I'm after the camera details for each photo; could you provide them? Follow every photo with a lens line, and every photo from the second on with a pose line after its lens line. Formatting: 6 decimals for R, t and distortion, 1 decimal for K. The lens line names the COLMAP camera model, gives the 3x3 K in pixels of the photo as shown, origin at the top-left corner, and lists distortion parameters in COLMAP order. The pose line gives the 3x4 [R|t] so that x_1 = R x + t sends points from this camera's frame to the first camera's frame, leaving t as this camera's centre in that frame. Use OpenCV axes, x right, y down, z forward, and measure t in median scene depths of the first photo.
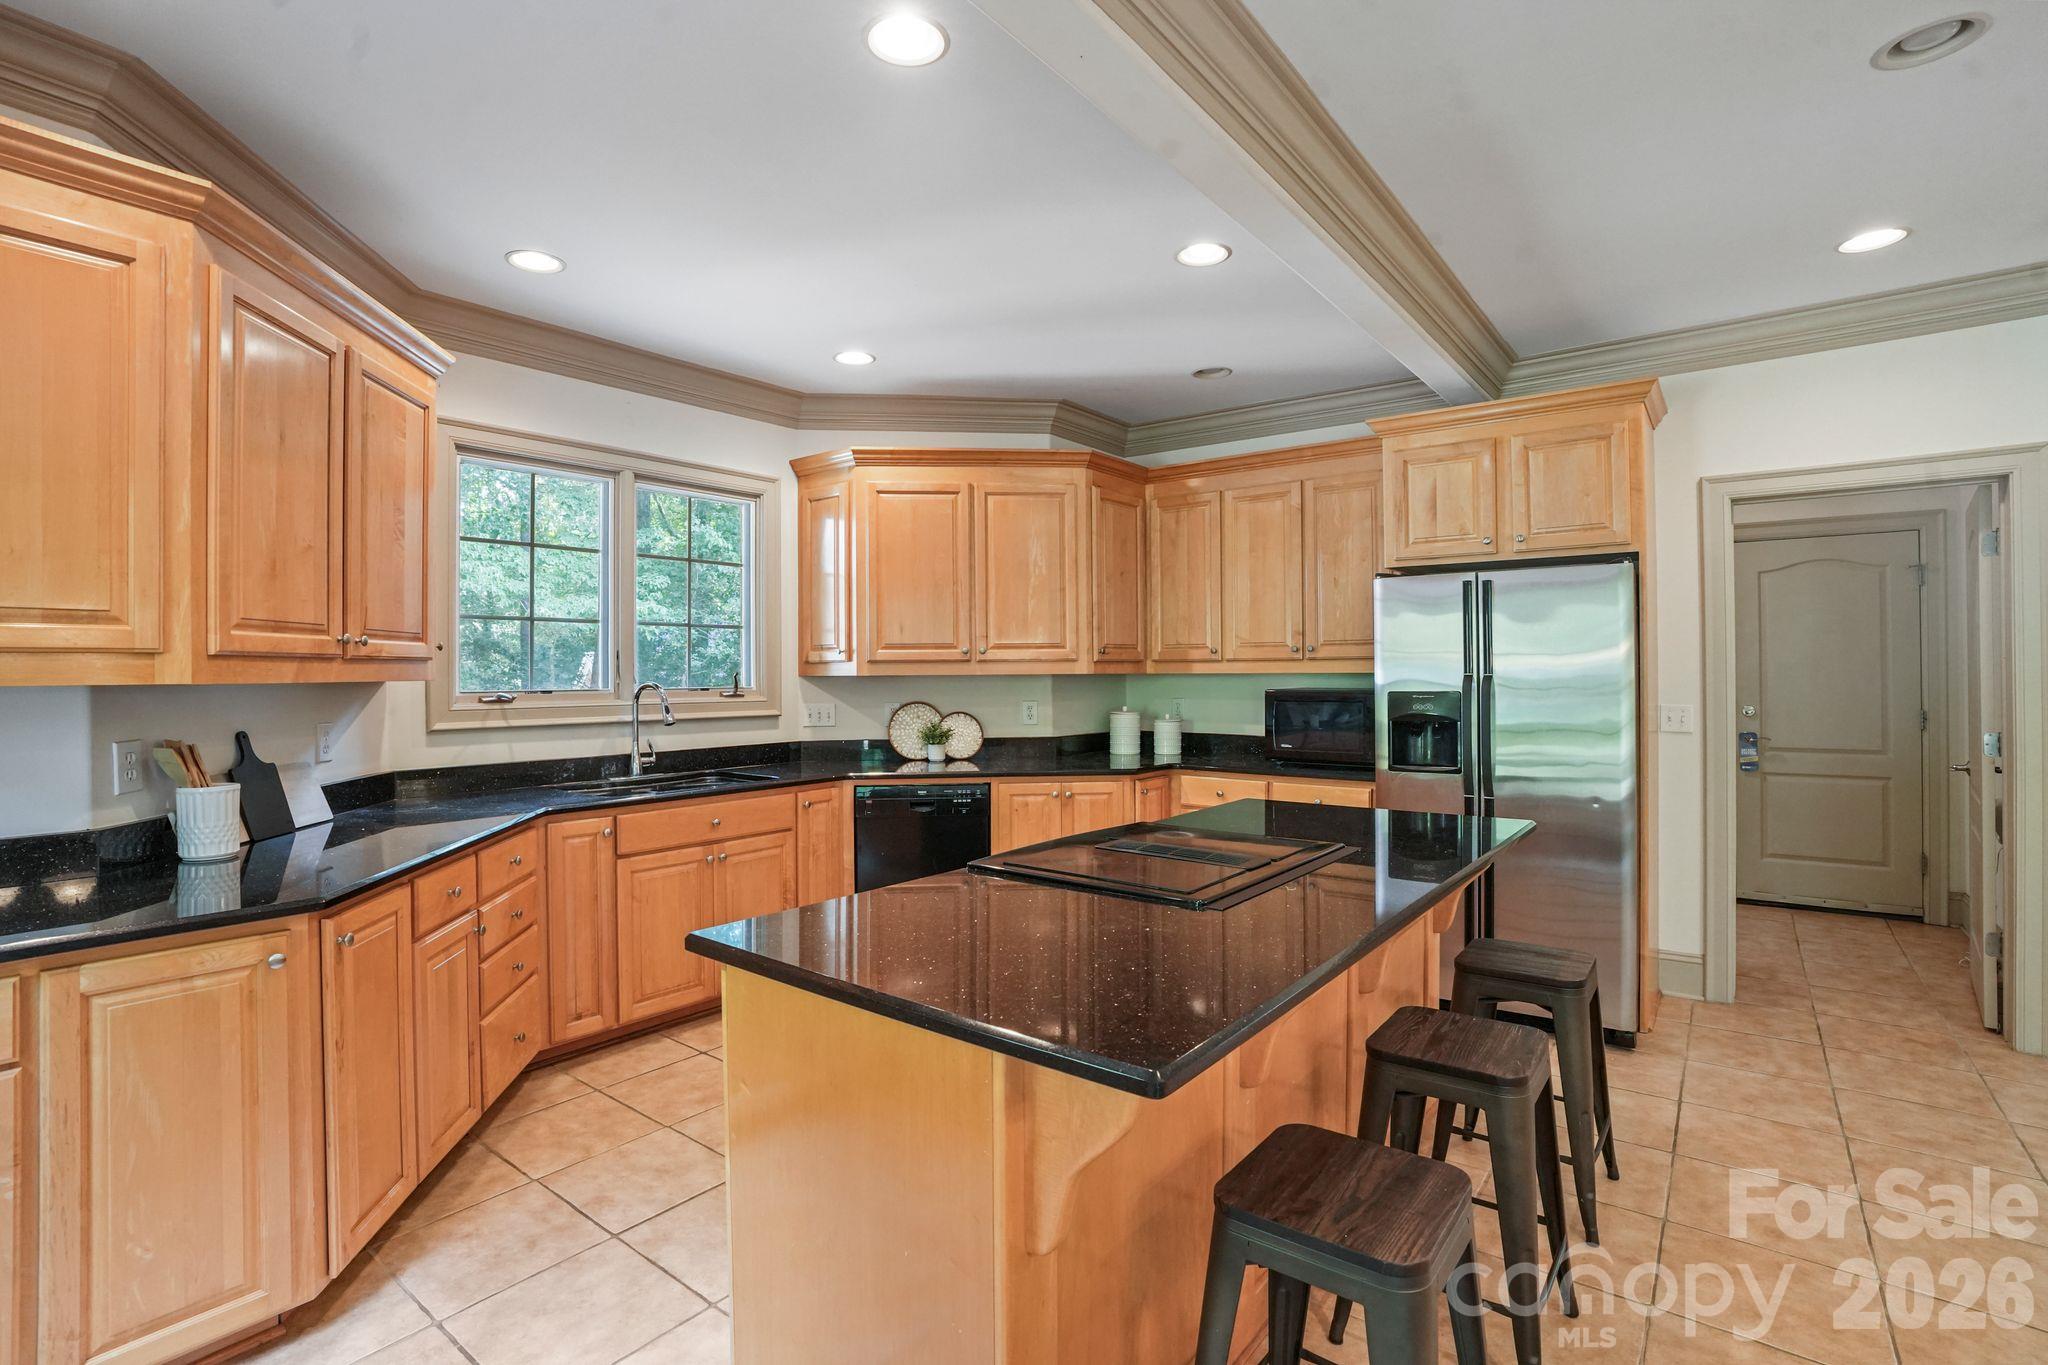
lens RADIAL K [[951.7, 0, 1026.2], [0, 951.7, 665.9], [0, 0, 1]] dist [-0.051510, 0.003351]
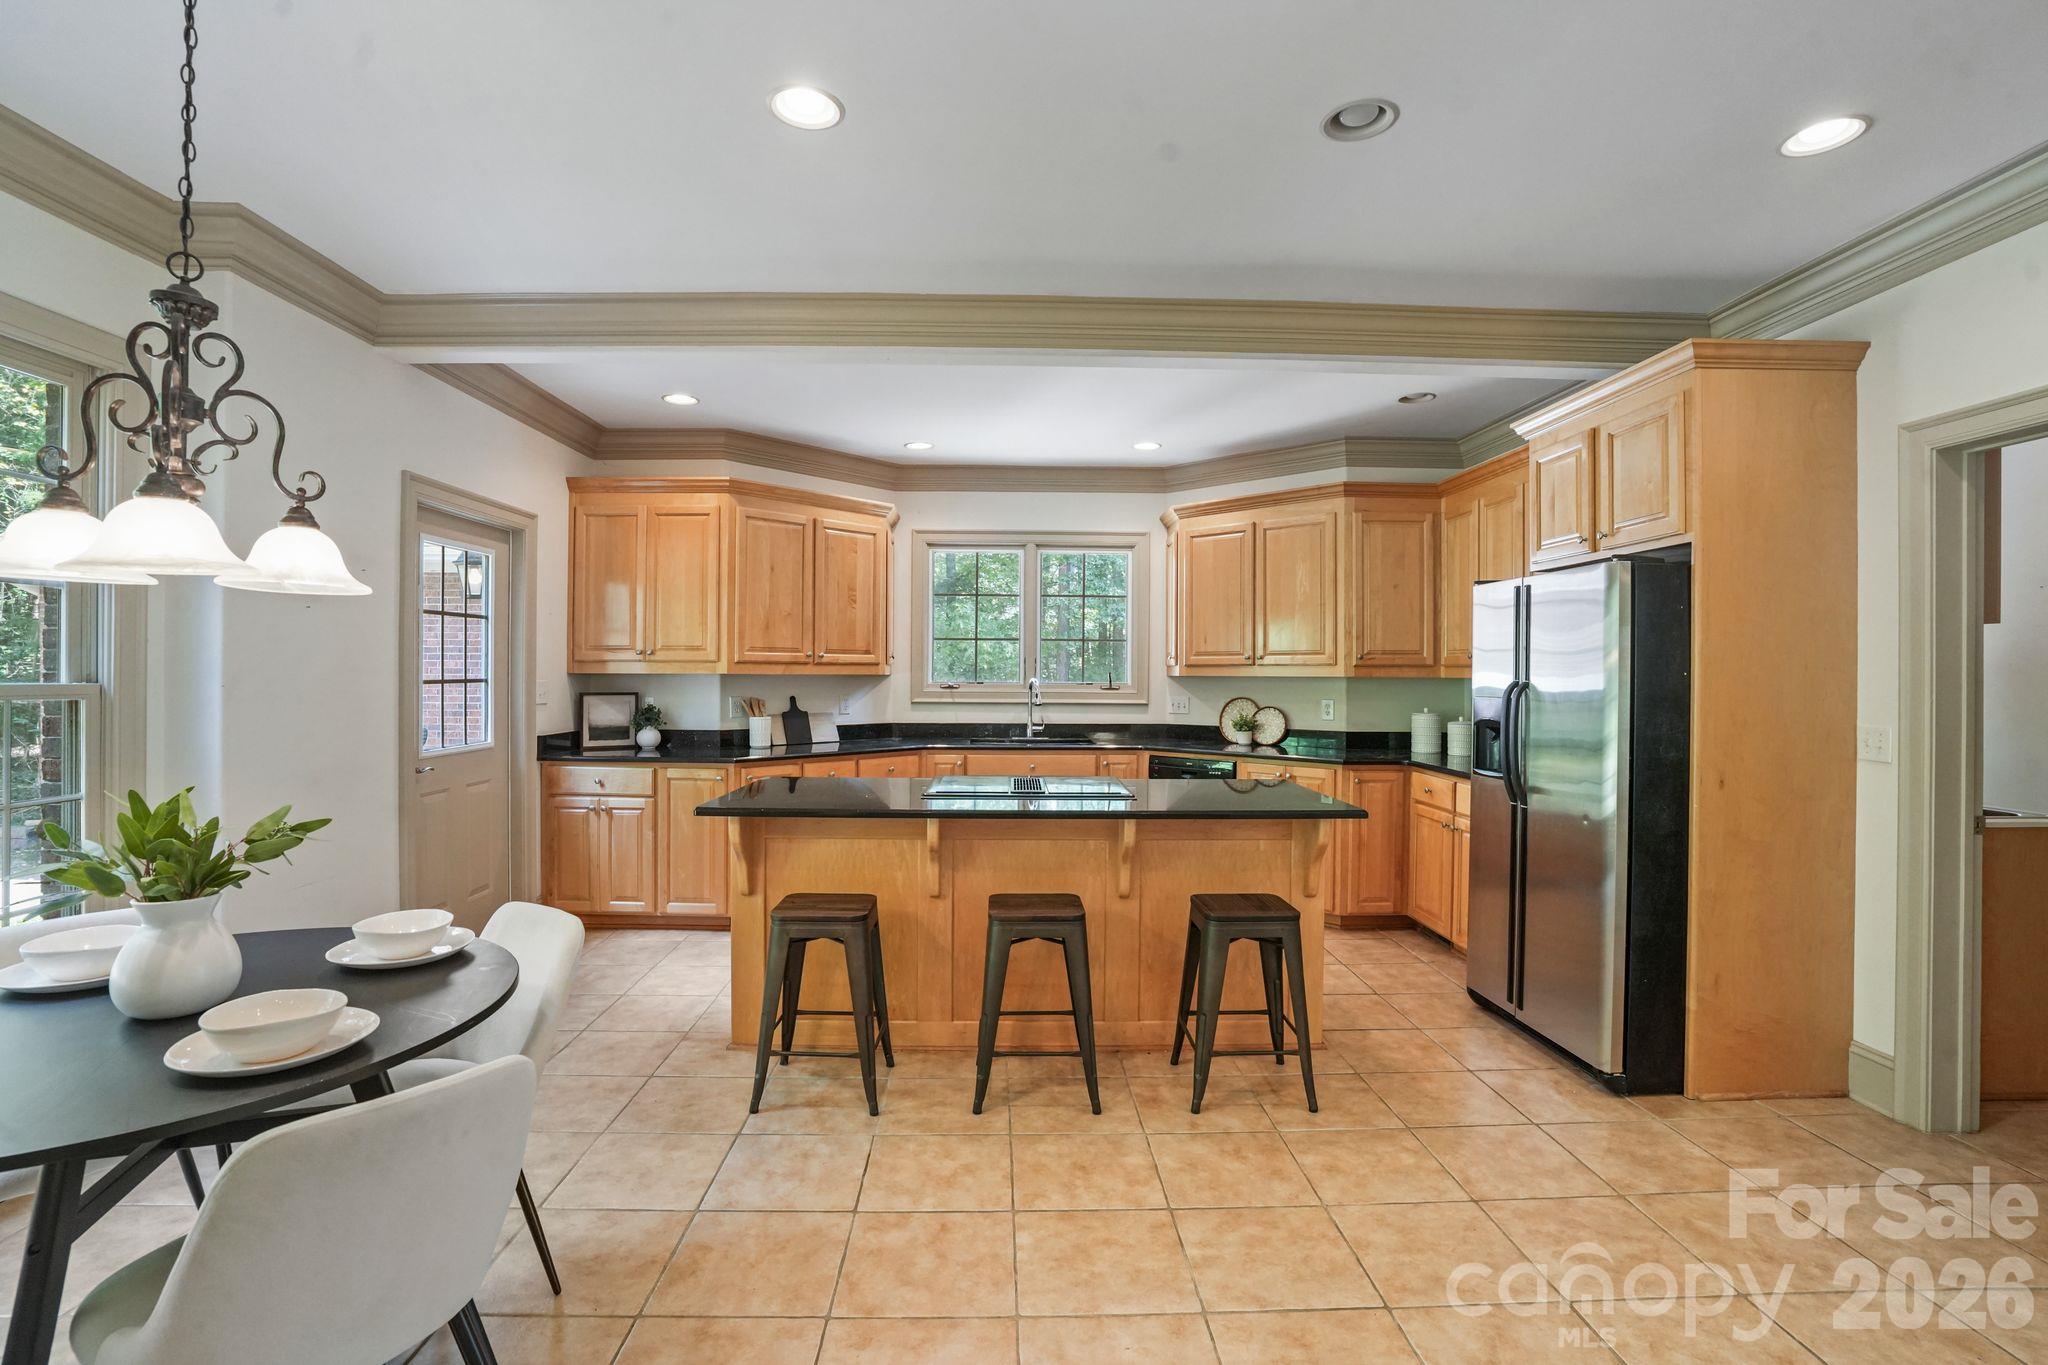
lens RADIAL K [[951.7, 0, 1030.5], [0, 951.7, 670.4], [0, 0, 1]] dist [-0.051510, 0.003351]
pose [[0.642619, 0.007895, -0.766146, 0.779759], [-0.005480, 0.999969, 0.005708, -0.004197], [0.766167, 0.000531, 0.642642, -0.022083]]
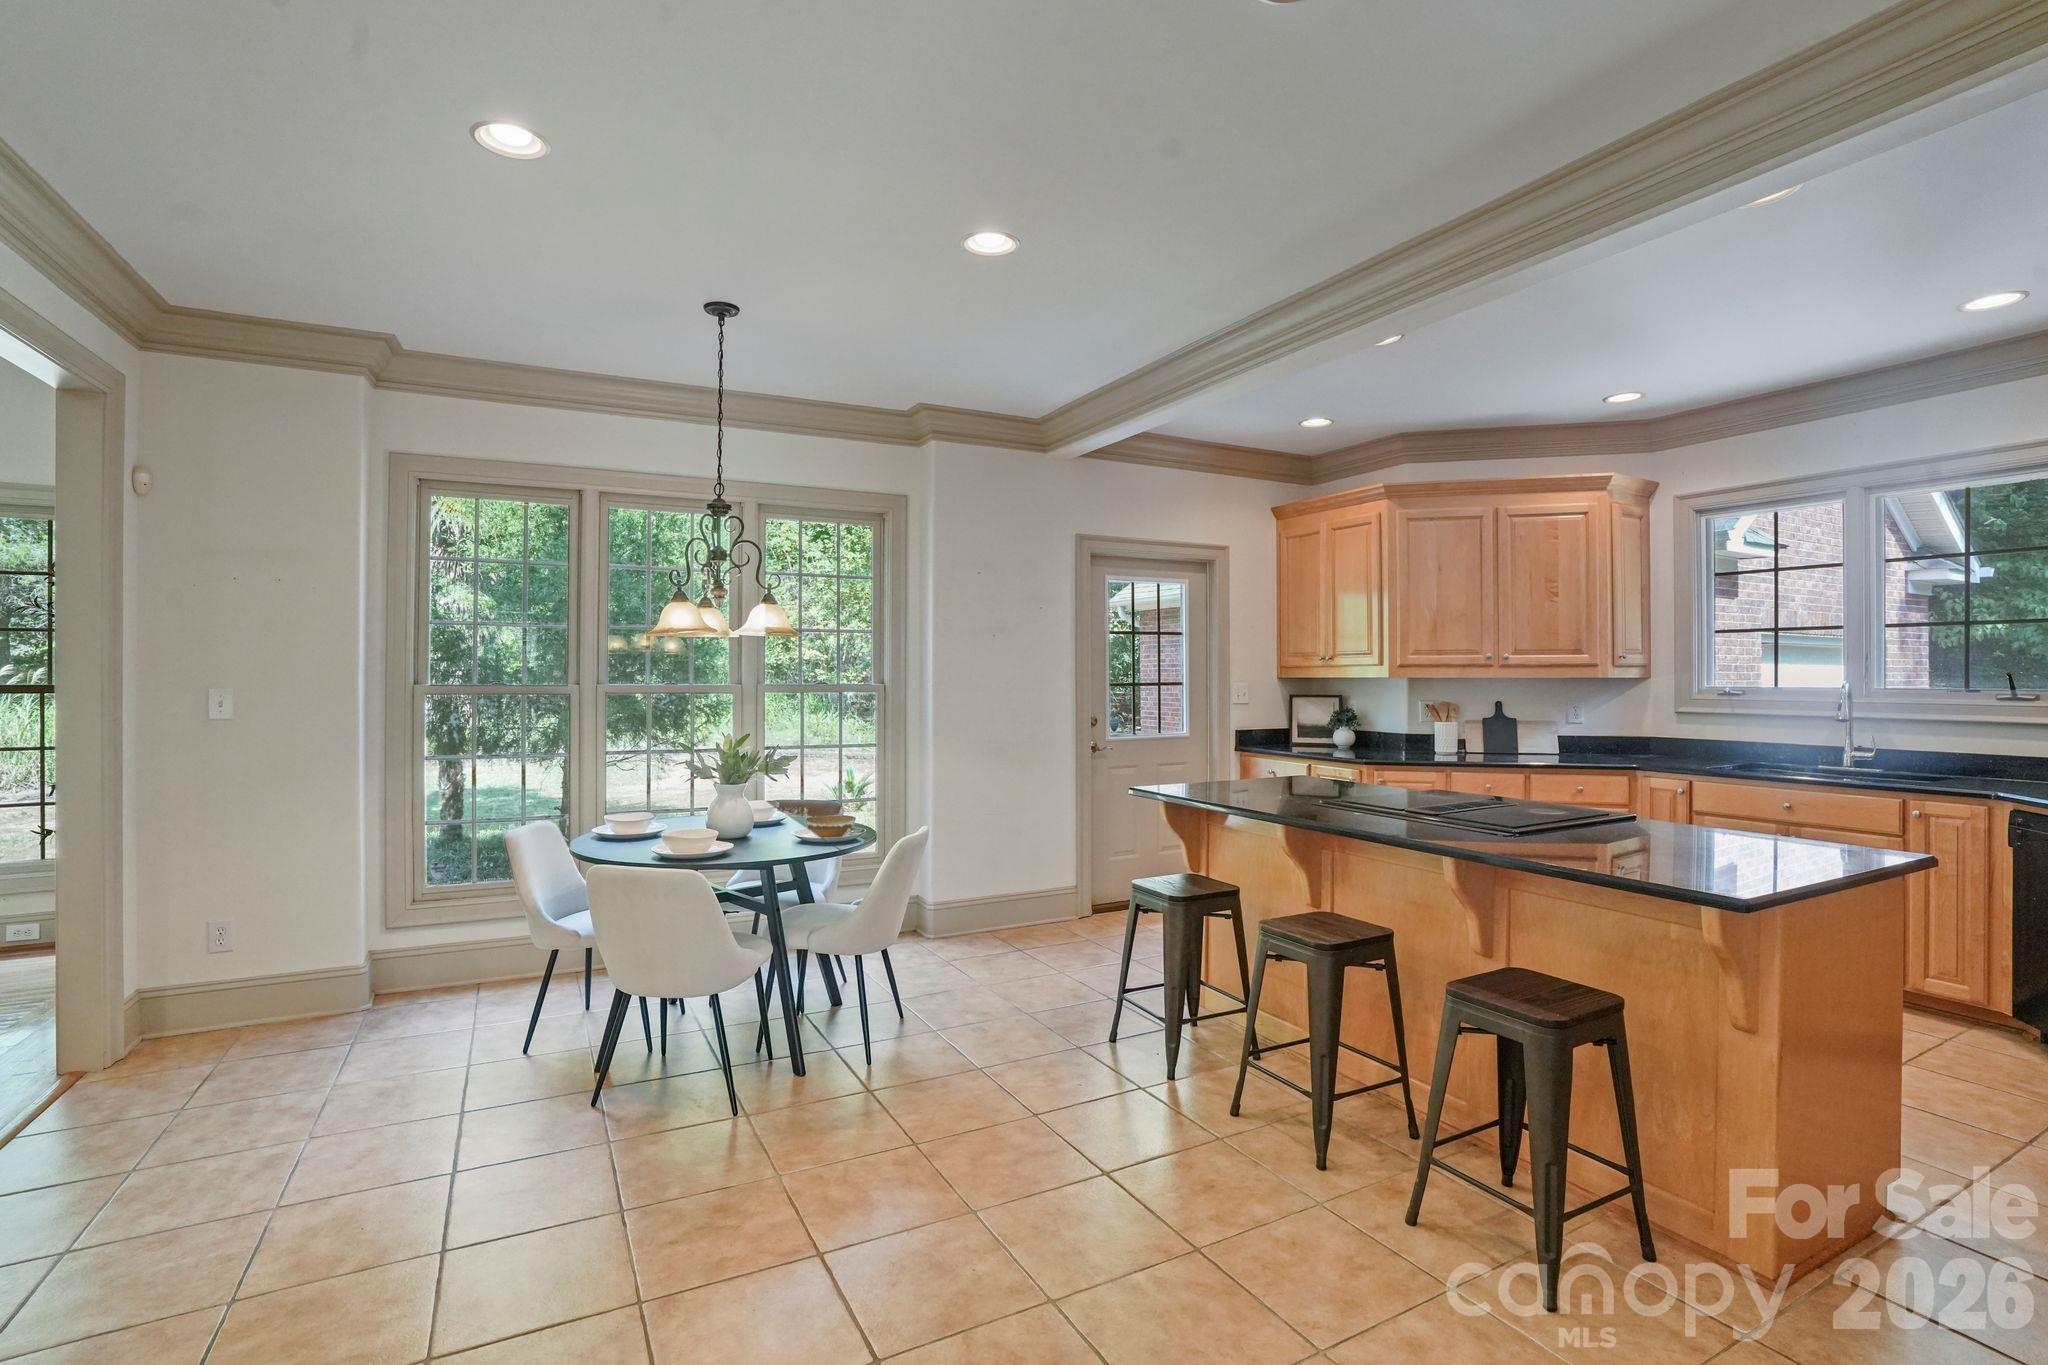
lens RADIAL K [[951.7, 0, 1009.7], [0, 951.7, 683.1], [0, 0, 1]] dist [-0.051510, 0.003351]
pose [[-0.411613, 0.012026, -0.911280, 0.920062], [0.008020, 0.999922, 0.009574, 0.001023], [0.911324, -0.003368, -0.411677, 0.530270]]
